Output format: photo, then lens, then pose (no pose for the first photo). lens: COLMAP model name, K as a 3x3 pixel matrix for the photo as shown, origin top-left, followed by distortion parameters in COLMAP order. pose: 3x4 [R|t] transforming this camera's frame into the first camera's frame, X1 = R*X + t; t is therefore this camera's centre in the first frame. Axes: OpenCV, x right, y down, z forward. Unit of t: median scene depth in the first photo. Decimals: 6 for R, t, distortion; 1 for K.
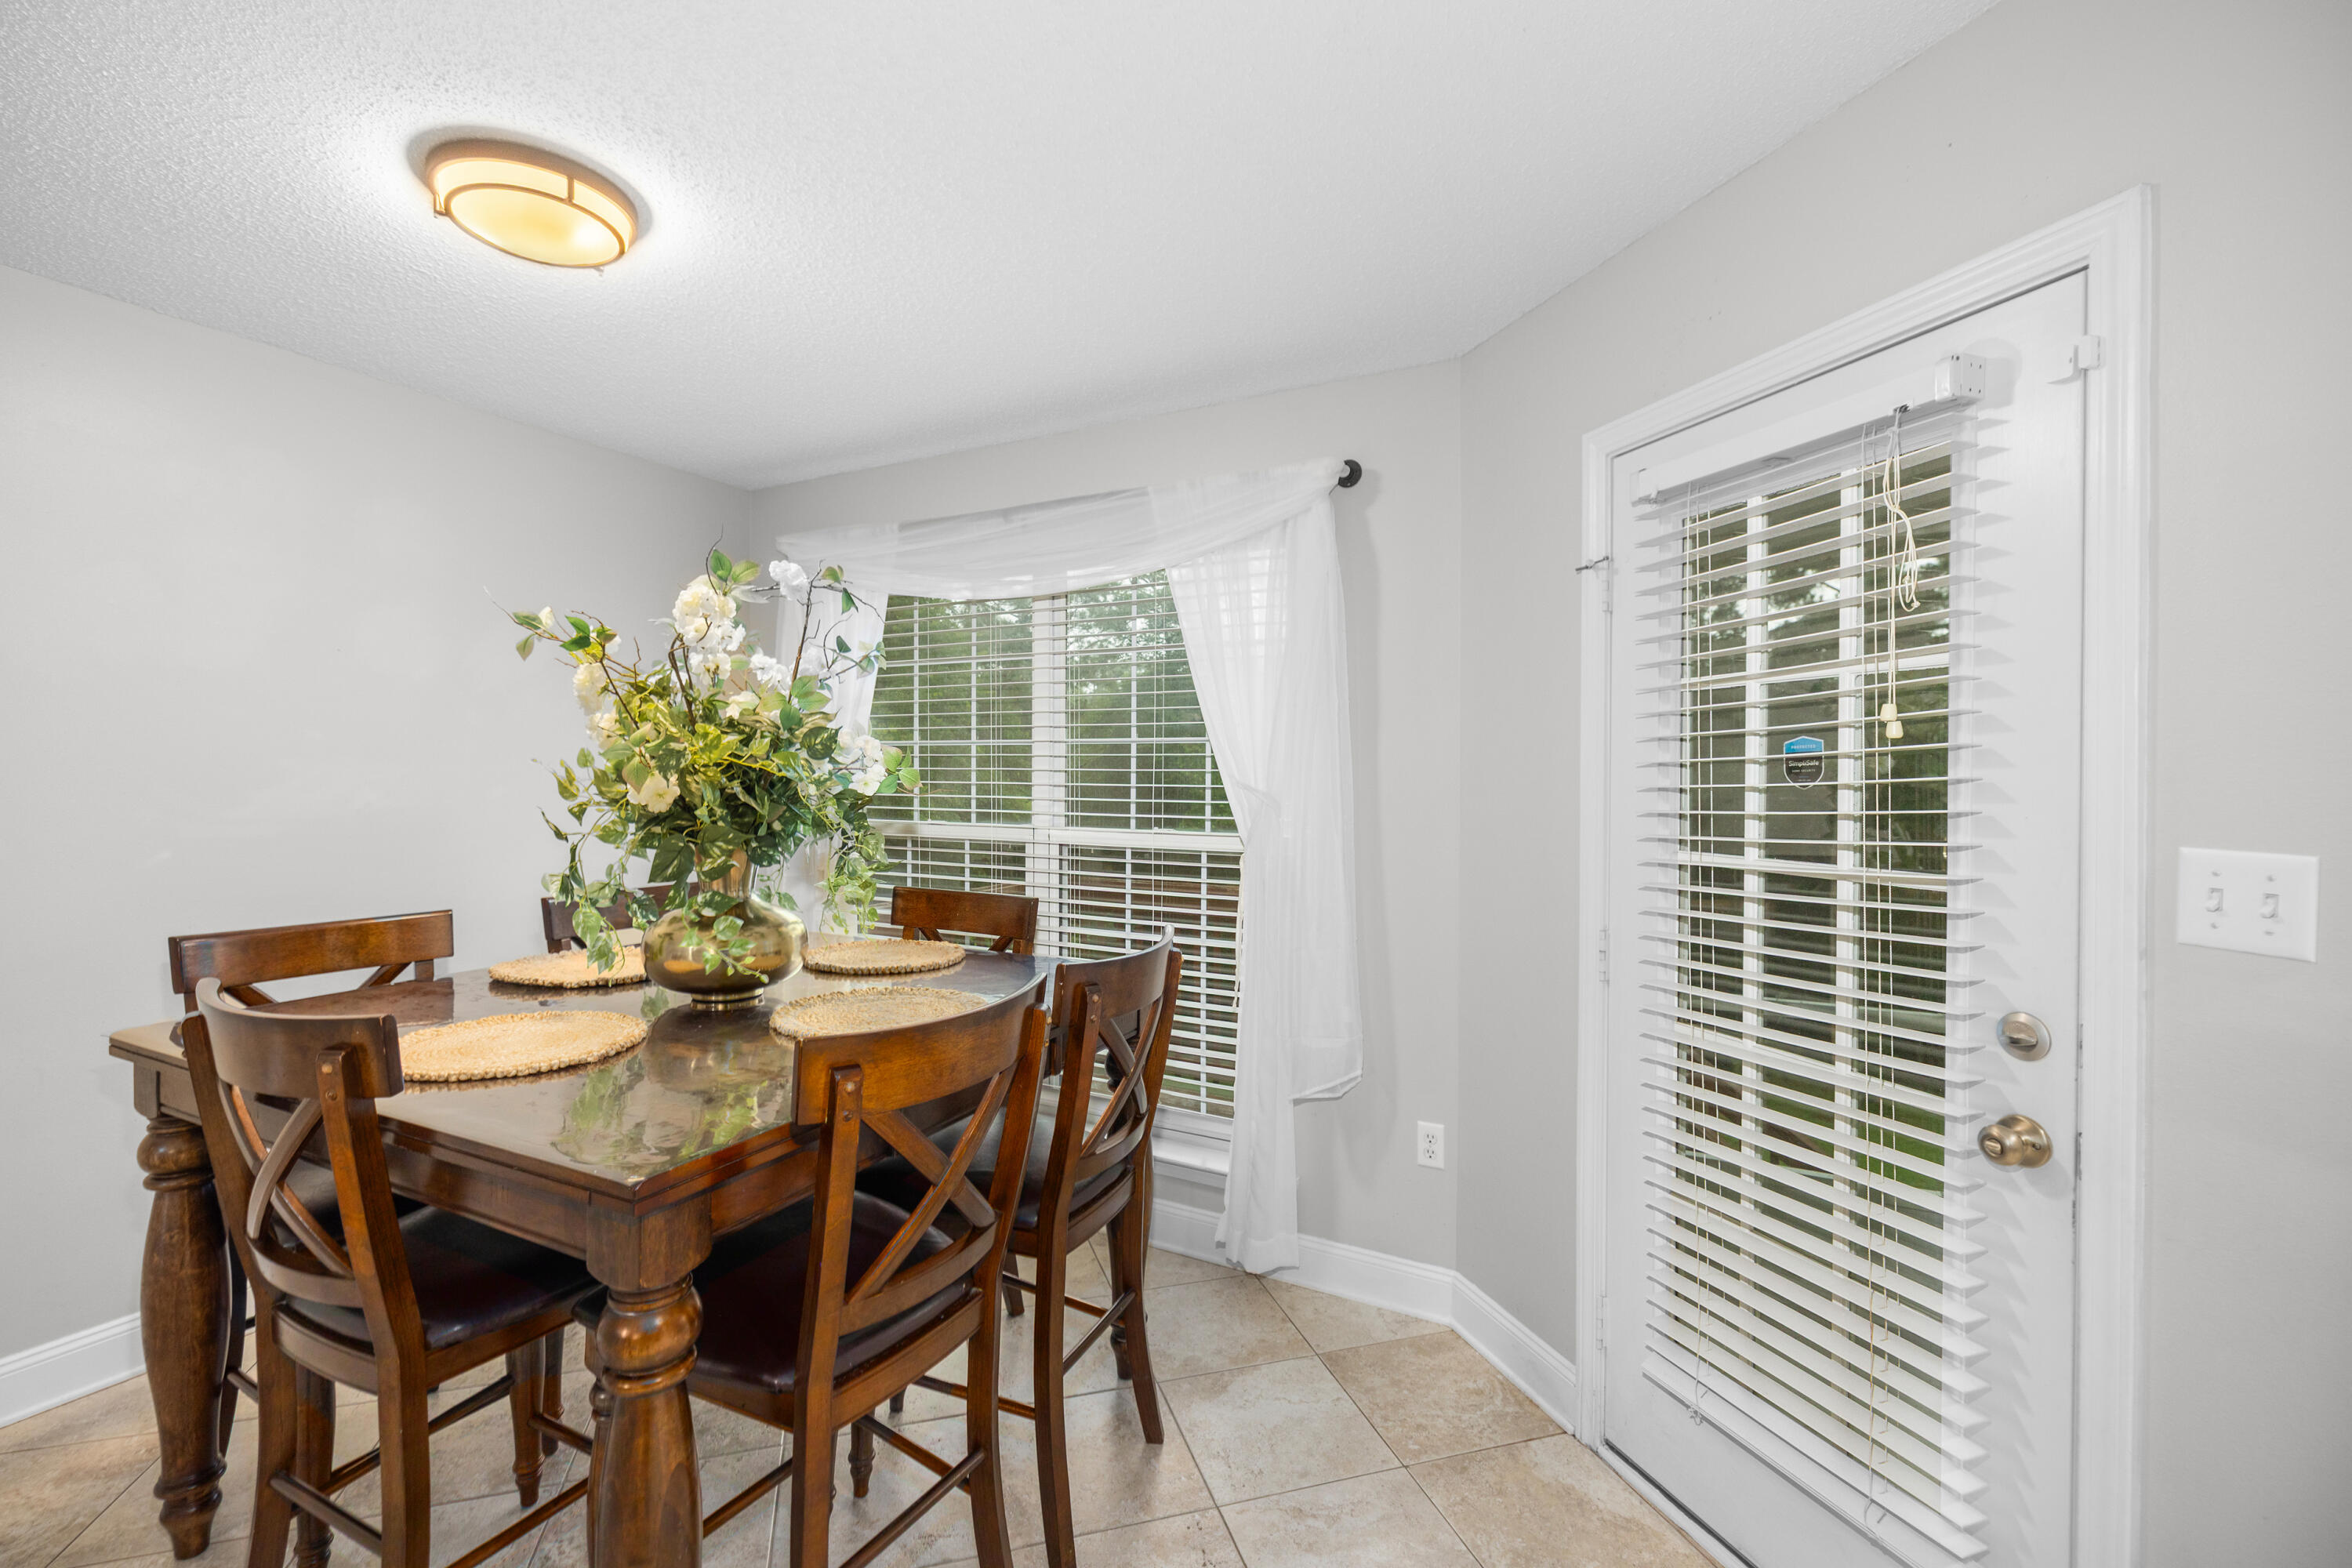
lens RADIAL K [[1006.2, 0, 1160.7], [0, 1006.2, 776.5], [0, 0, 1]] dist [0.001968, 0.000349]
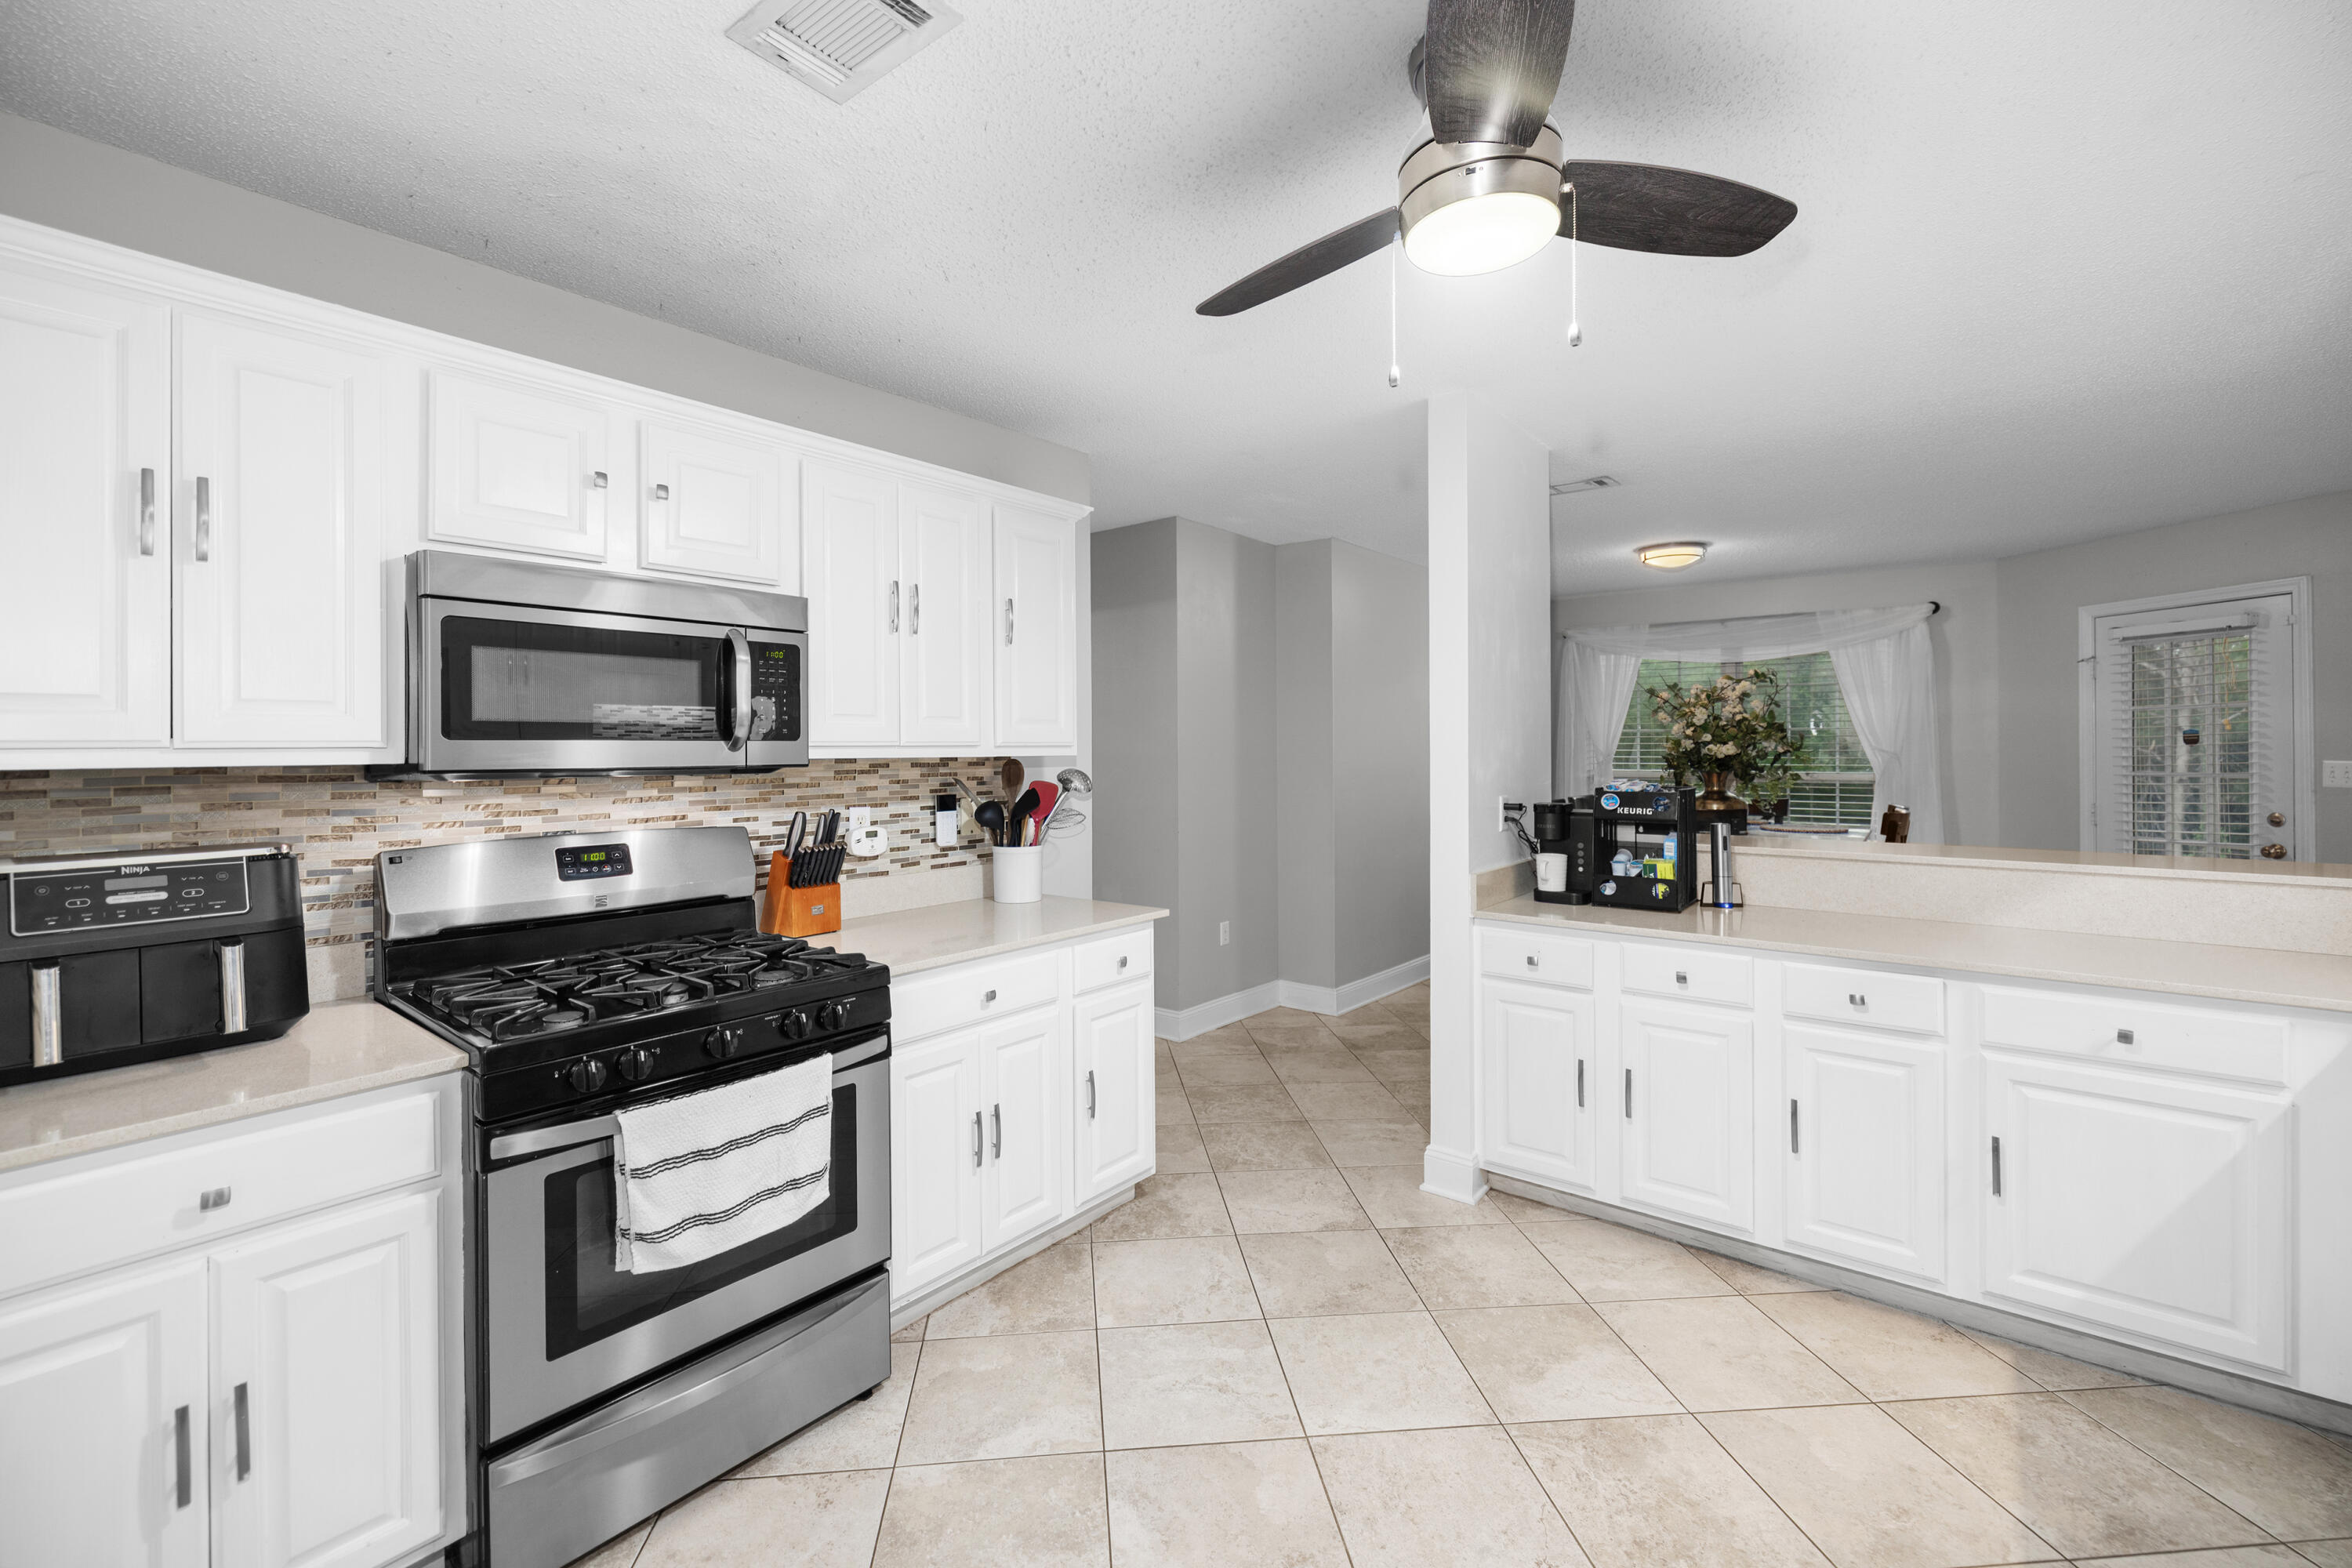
lens RADIAL K [[989.9, 0, 1155.2], [0, 989.9, 747.1], [0, 0, 1]] dist [0.000425, 0.000424]
pose [[0.980602, -0.008691, -0.195814, -1.968174], [0.007676, 0.999953, -0.005940, 0.009687], [0.195857, 0.004321, 0.980623, -2.711785]]
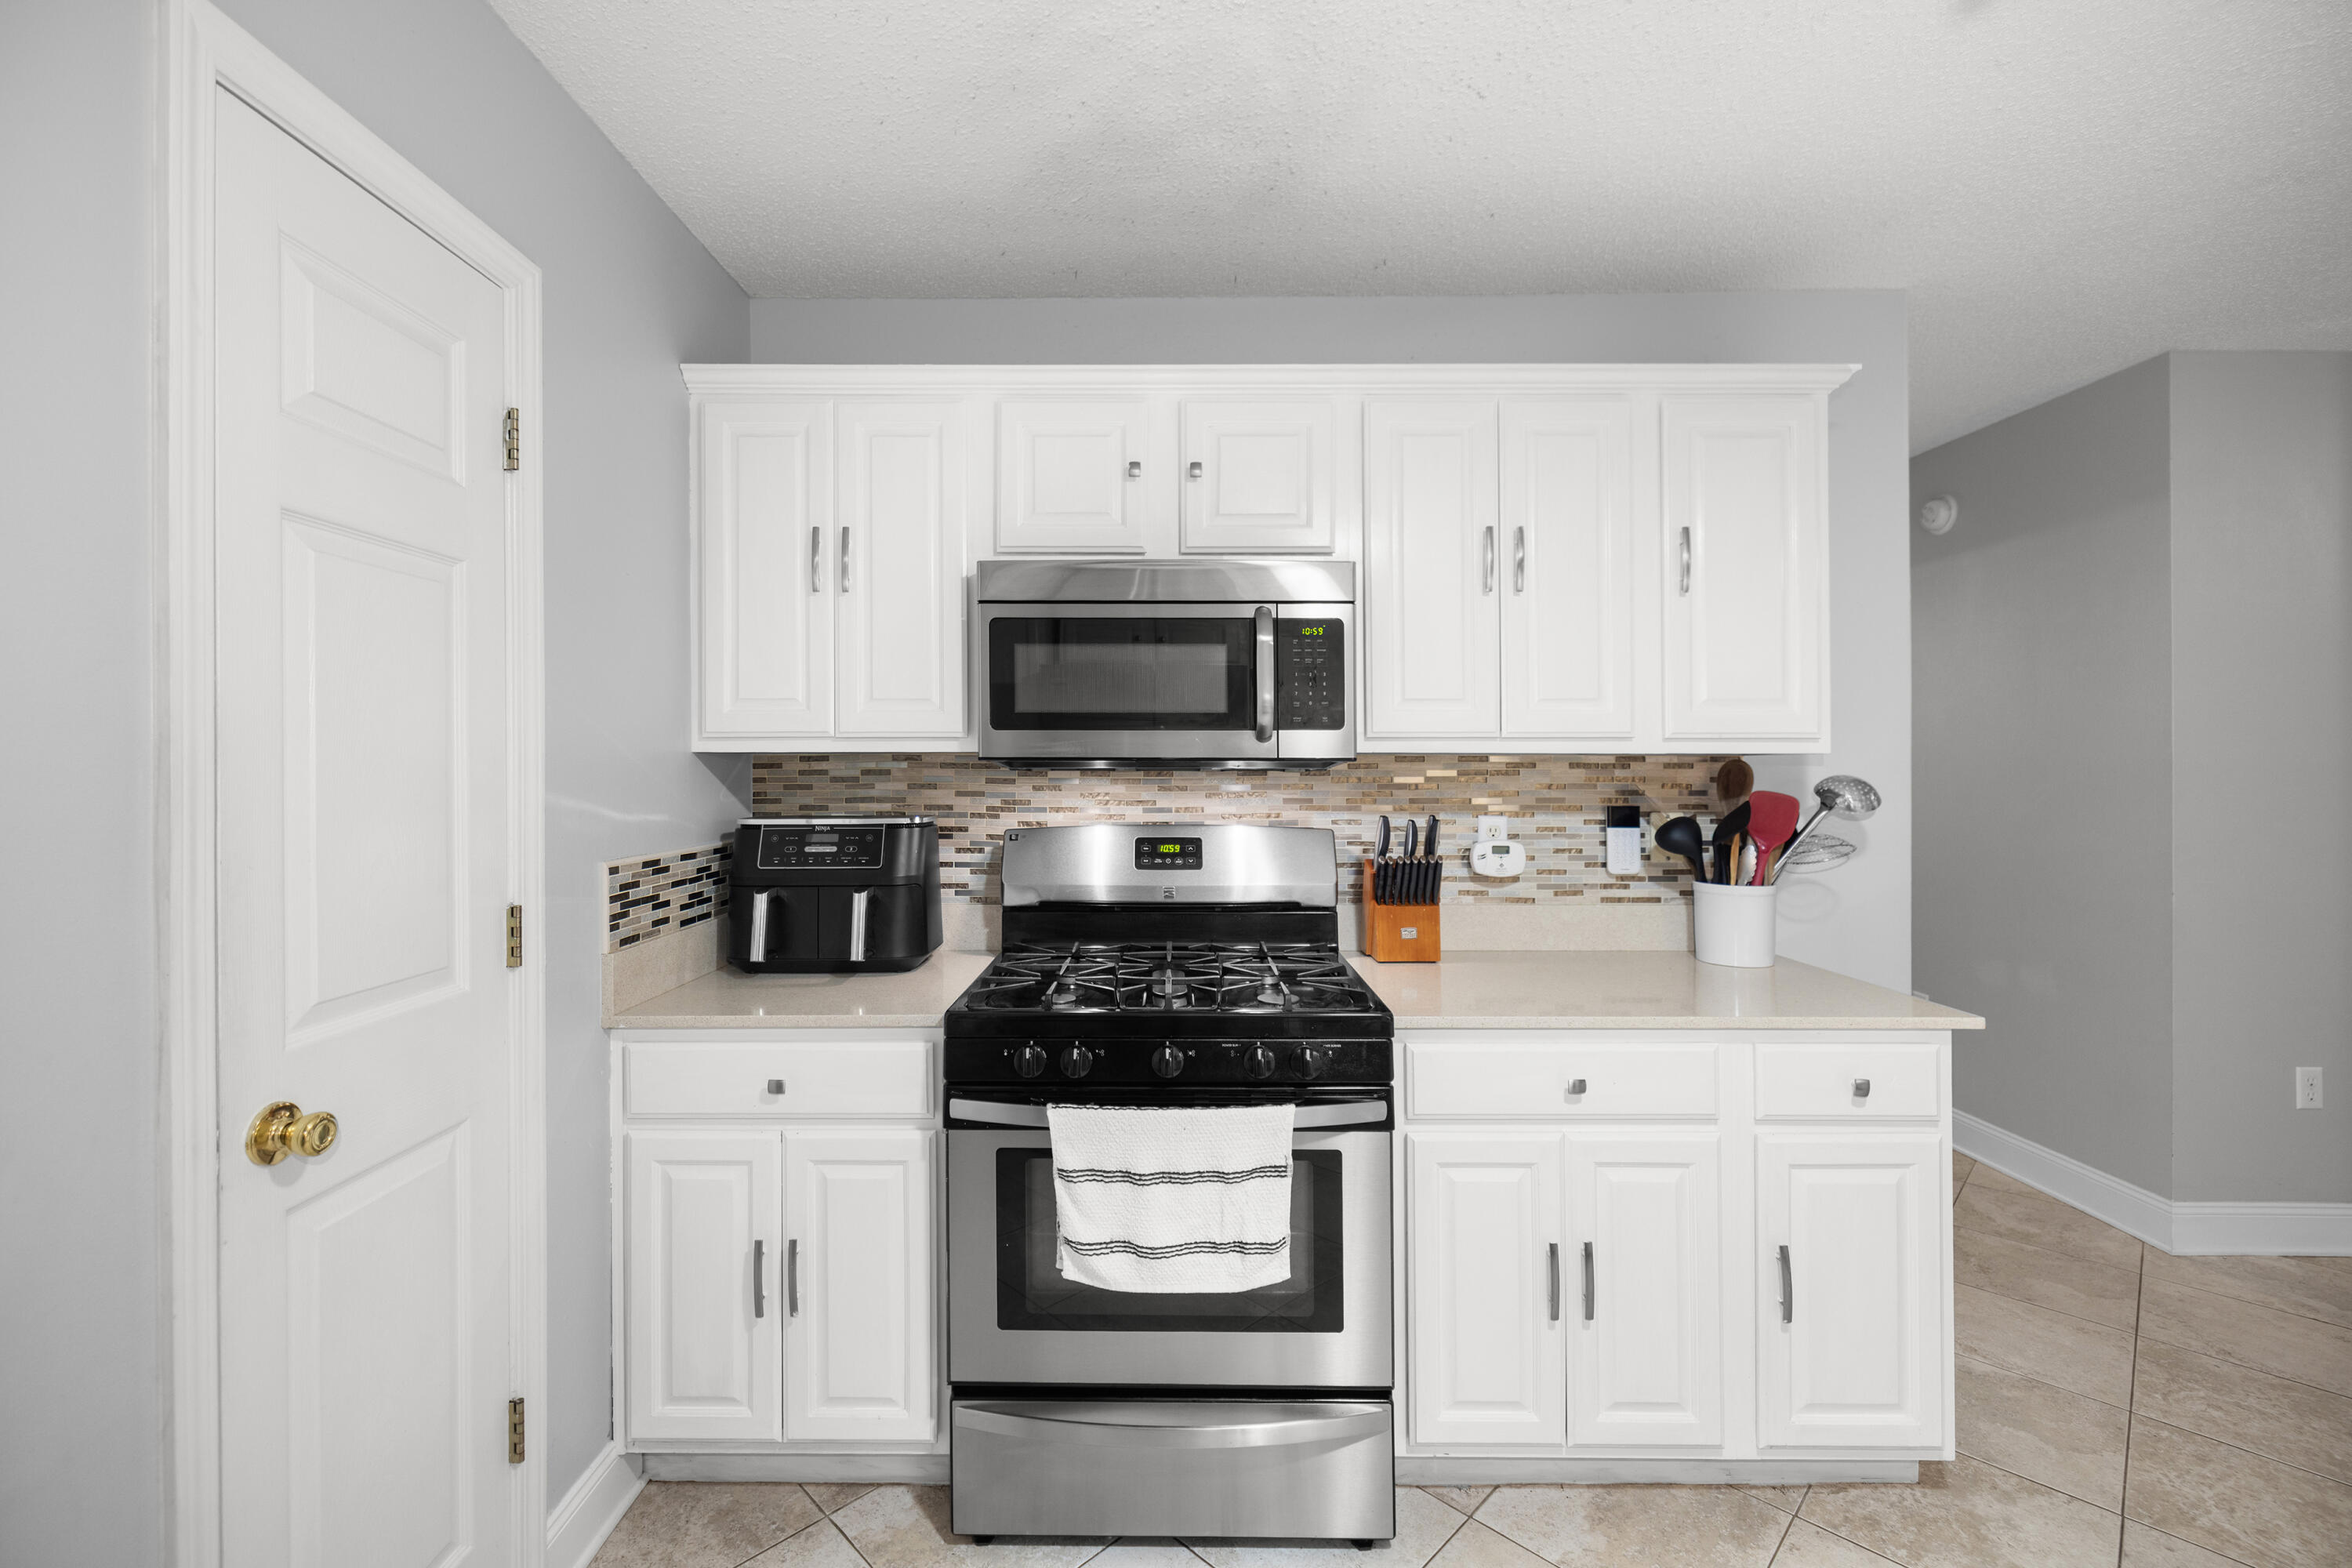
lens RADIAL K [[1001.8, 0, 1147.9], [0, 1001.8, 765.6], [0, 0, 1]] dist [0.000957, 0.000169]
pose [[0.467024, -0.002766, -0.884241, -1.754841], [-0.003224, 0.999983, -0.004831, 0.041396], [0.884239, 0.005107, 0.467007, -2.147589]]
